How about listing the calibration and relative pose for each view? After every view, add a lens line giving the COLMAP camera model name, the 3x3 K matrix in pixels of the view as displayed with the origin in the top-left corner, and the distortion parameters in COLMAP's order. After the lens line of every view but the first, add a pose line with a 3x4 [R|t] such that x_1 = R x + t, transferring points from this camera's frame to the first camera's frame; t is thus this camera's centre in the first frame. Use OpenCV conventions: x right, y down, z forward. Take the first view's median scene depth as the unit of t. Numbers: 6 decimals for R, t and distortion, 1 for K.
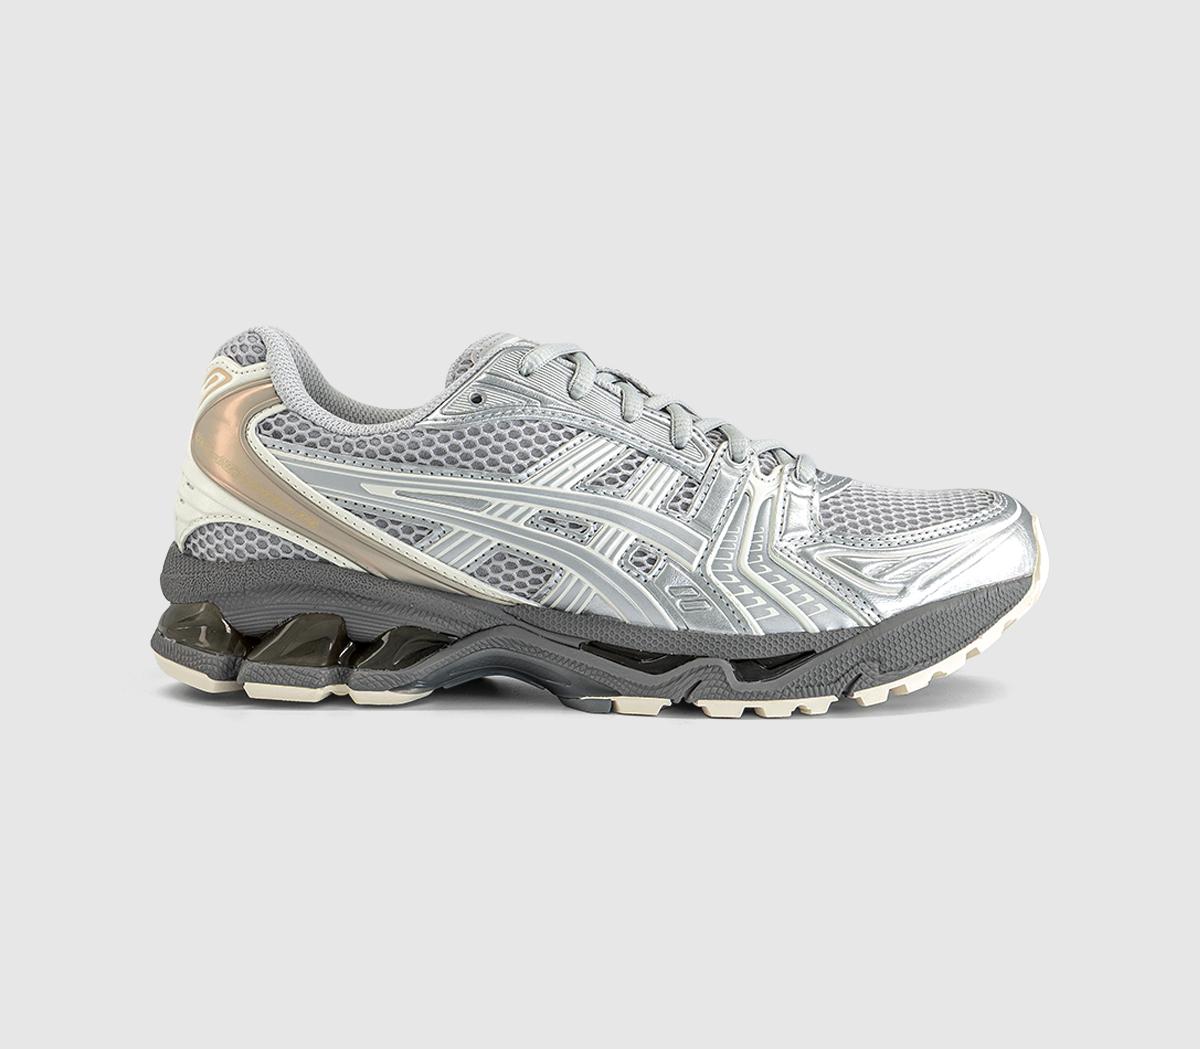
lens RADIAL K [[2299.3, 0, 600.0], [0, 2299.3, 524.5], [0, 0, 1]] dist [0.002033, 0.029971]
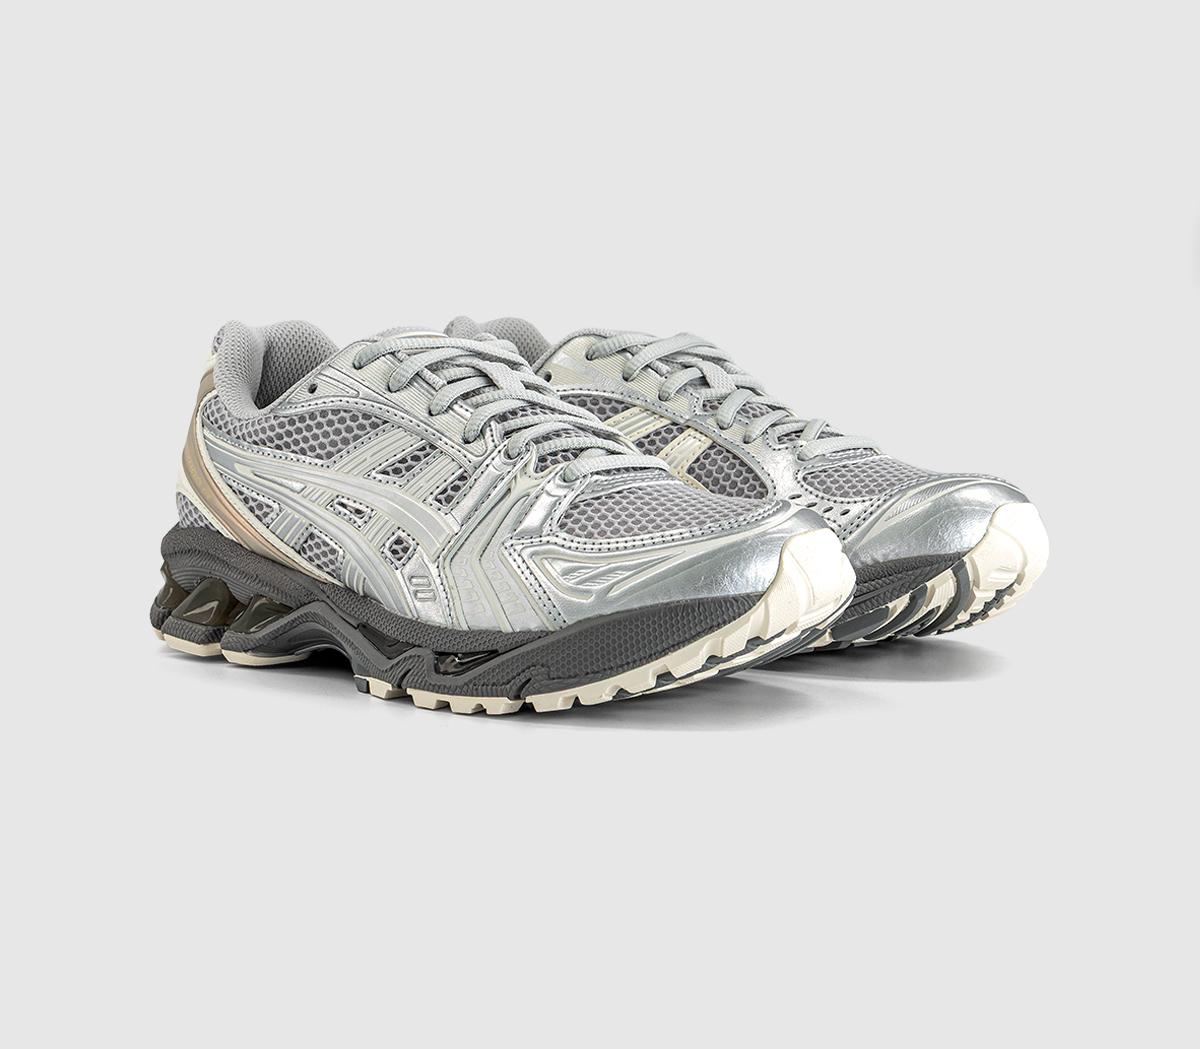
lens RADIAL K [[2299.3, 0, 600.0], [0, 2299.3, 524.5], [0, 0, 1]] dist [0.002033, 0.029971]
pose [[0.794492, 0.058215, -0.604478, 0.719217], [-0.051238, 0.998271, 0.028795, -0.029891], [0.605109, 0.008095, 0.796101, 0.235147]]
